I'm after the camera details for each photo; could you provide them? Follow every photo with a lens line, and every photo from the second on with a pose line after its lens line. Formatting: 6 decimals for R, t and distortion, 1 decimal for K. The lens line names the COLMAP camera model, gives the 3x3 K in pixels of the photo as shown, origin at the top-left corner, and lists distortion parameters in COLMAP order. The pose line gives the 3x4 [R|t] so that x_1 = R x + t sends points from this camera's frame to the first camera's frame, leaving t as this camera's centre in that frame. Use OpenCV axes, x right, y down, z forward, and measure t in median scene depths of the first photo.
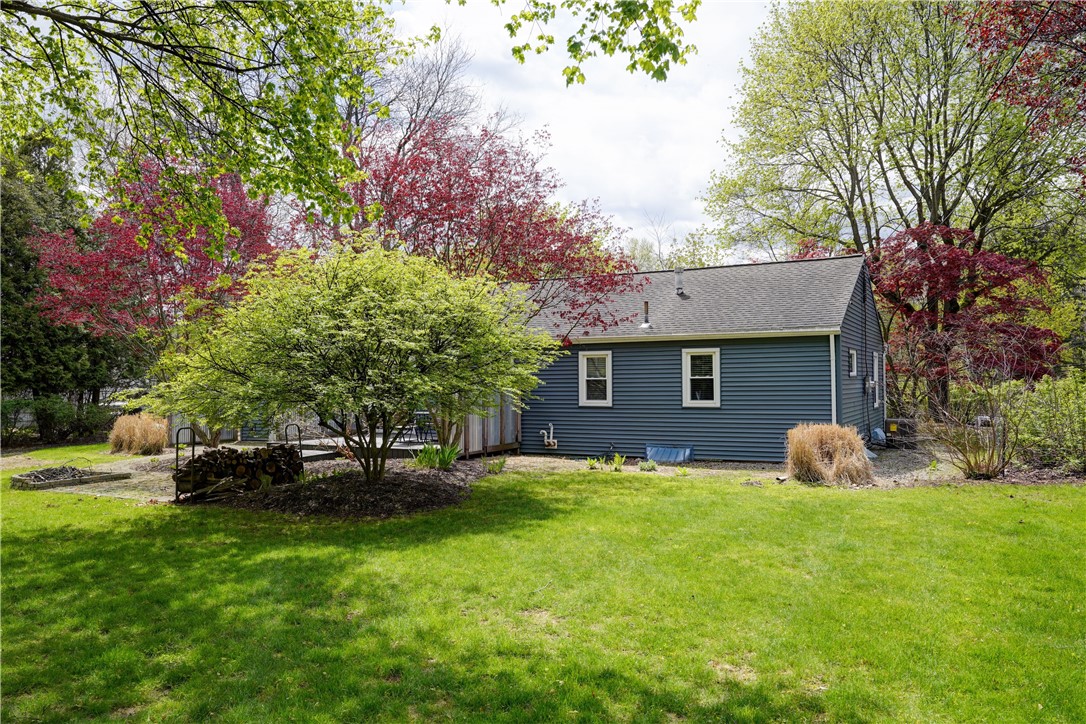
lens RADIAL K [[928.2, 0, 503.8], [0, 928.2, 364.1], [0, 0, 1]] dist [0.003380, -0.000371]
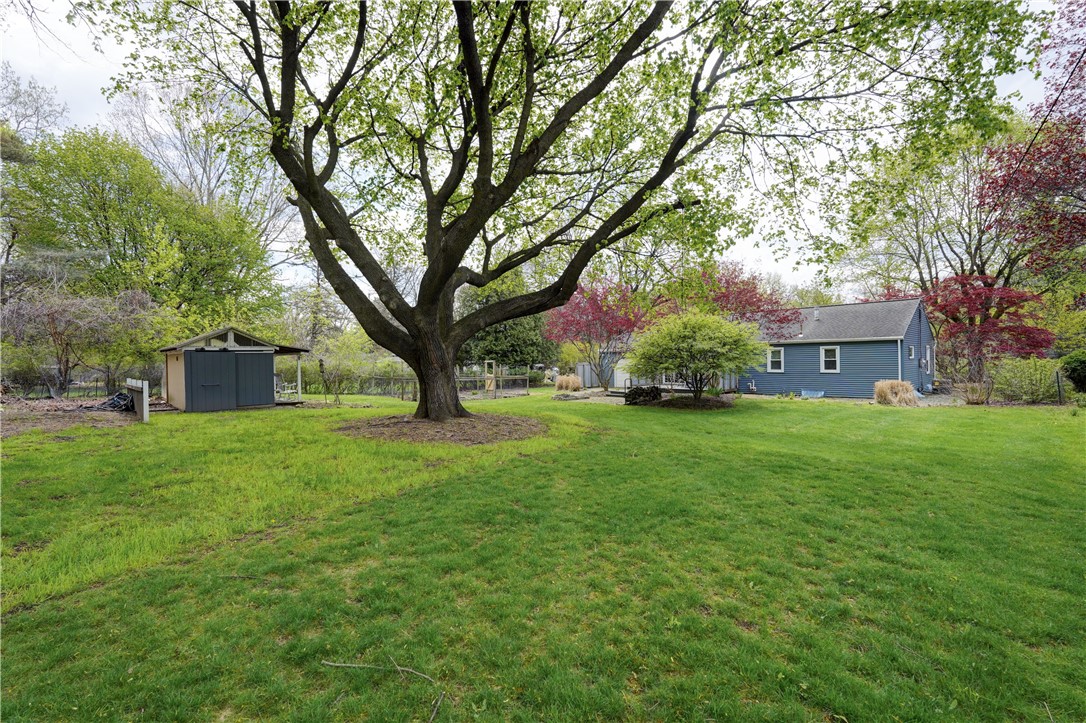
lens RADIAL K [[485.8, 0, 543.0], [0, 485.8, 361.5], [0, 0, 1]] dist [-0.005400, 0.000165]
pose [[0.952154, -0.003264, -0.305600, -0.085929], [0.009936, 0.999745, 0.020279, -0.010604], [0.305456, -0.022345, 0.951944, -0.306401]]
